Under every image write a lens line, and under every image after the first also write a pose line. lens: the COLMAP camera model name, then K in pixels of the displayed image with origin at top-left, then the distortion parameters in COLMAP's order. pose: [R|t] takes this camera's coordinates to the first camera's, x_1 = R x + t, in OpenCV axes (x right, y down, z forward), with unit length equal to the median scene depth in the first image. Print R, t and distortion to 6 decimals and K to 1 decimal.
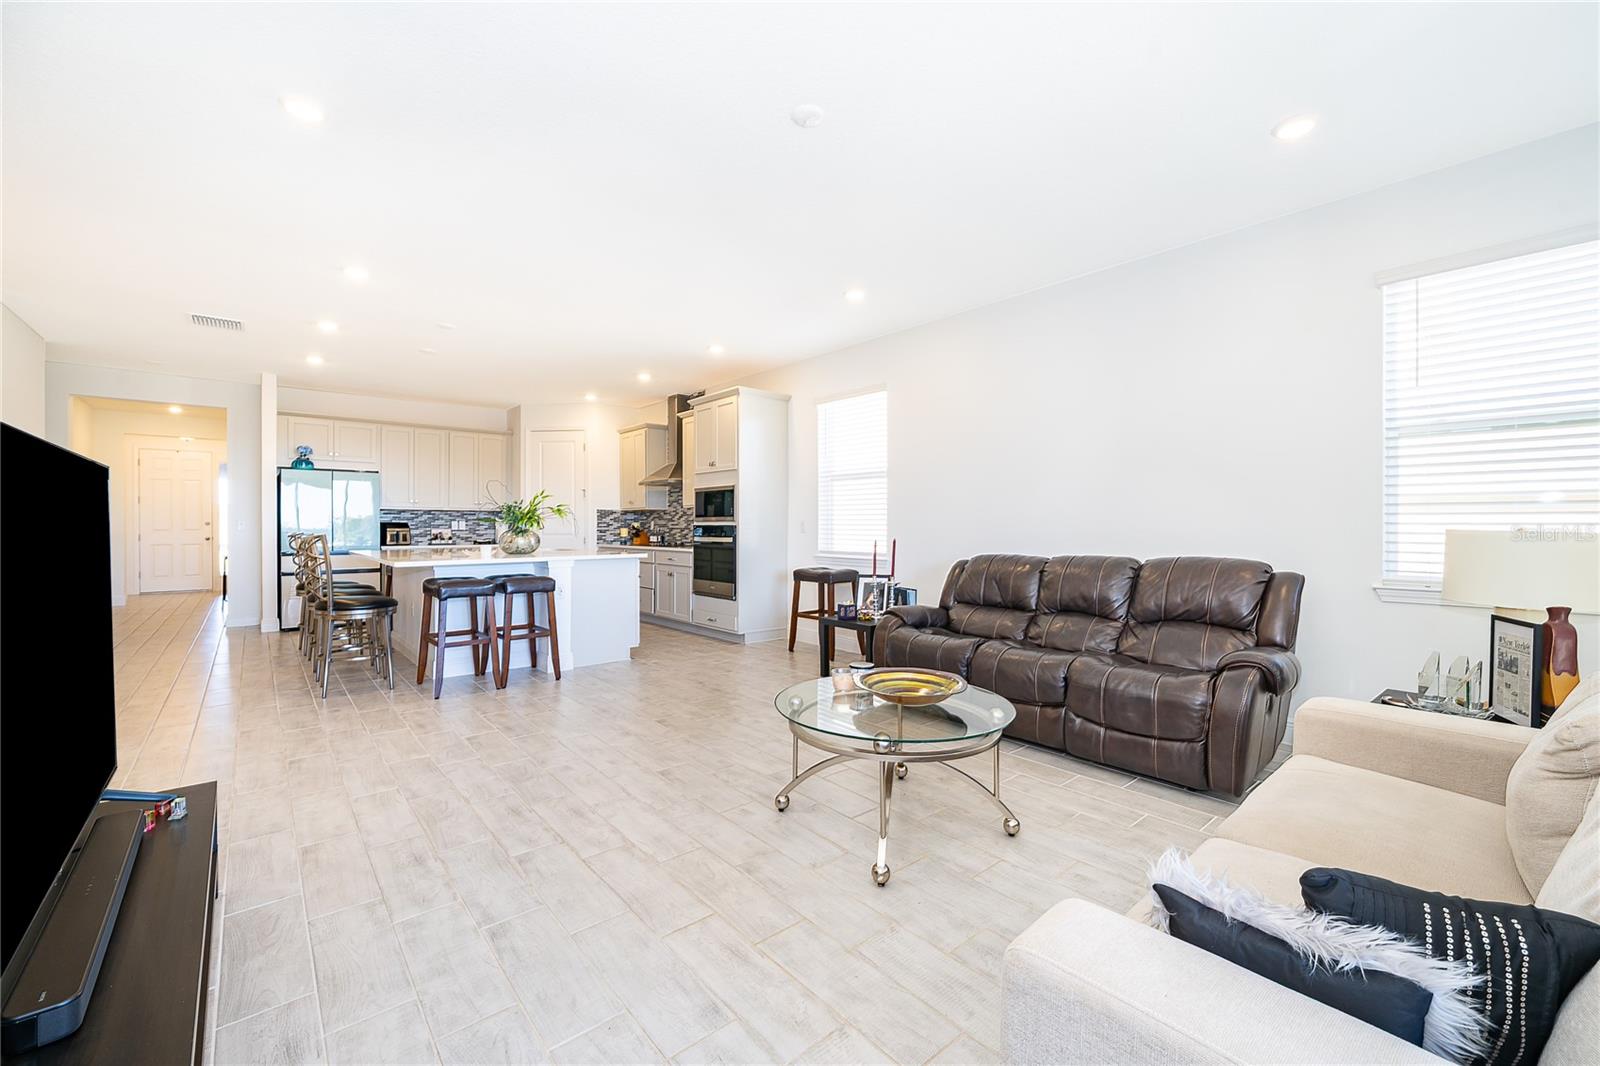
lens RADIAL K [[645.4, 0, 794.2], [0, 645.4, 522.0], [0, 0, 1]] dist [0.000336, -0.000012]
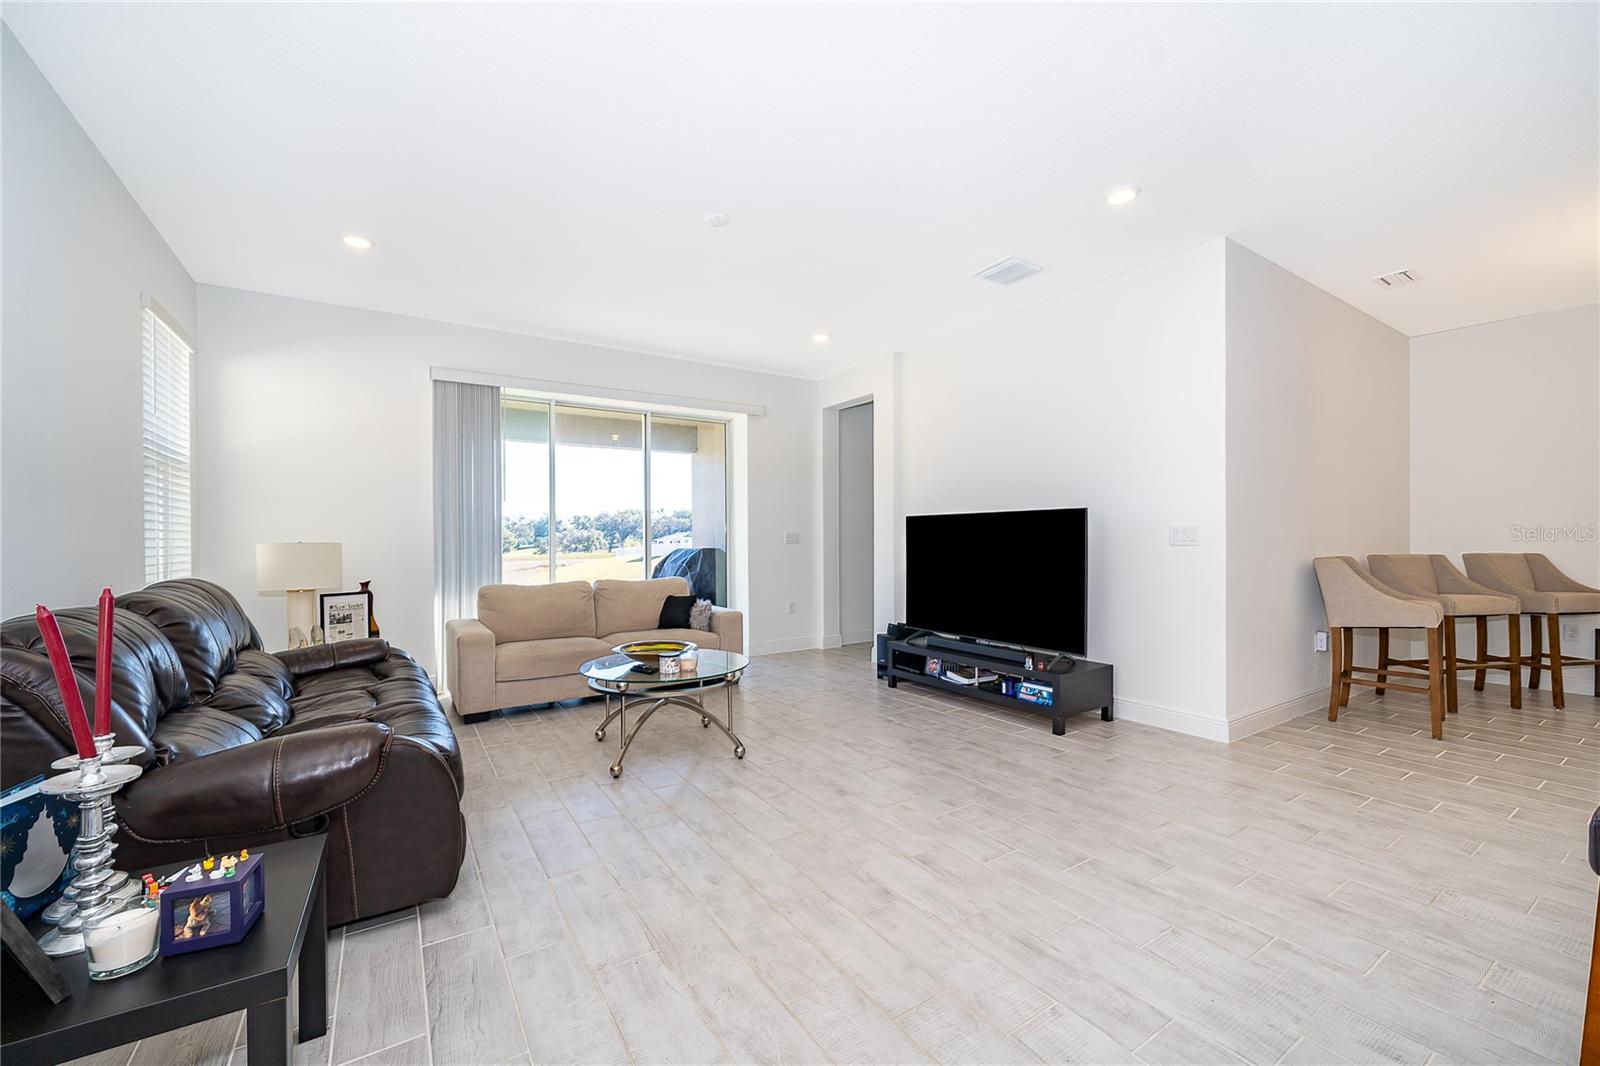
lens RADIAL K [[645.4, 0, 792.9], [0, 645.4, 538.7], [0, 0, 1]] dist [0.000336, -0.000012]
pose [[-0.991277, 0.005065, 0.131700, -0.169957], [0.004535, 0.999980, -0.004329, 0.006739], [-0.131719, -0.003694, -0.991280, 1.299750]]
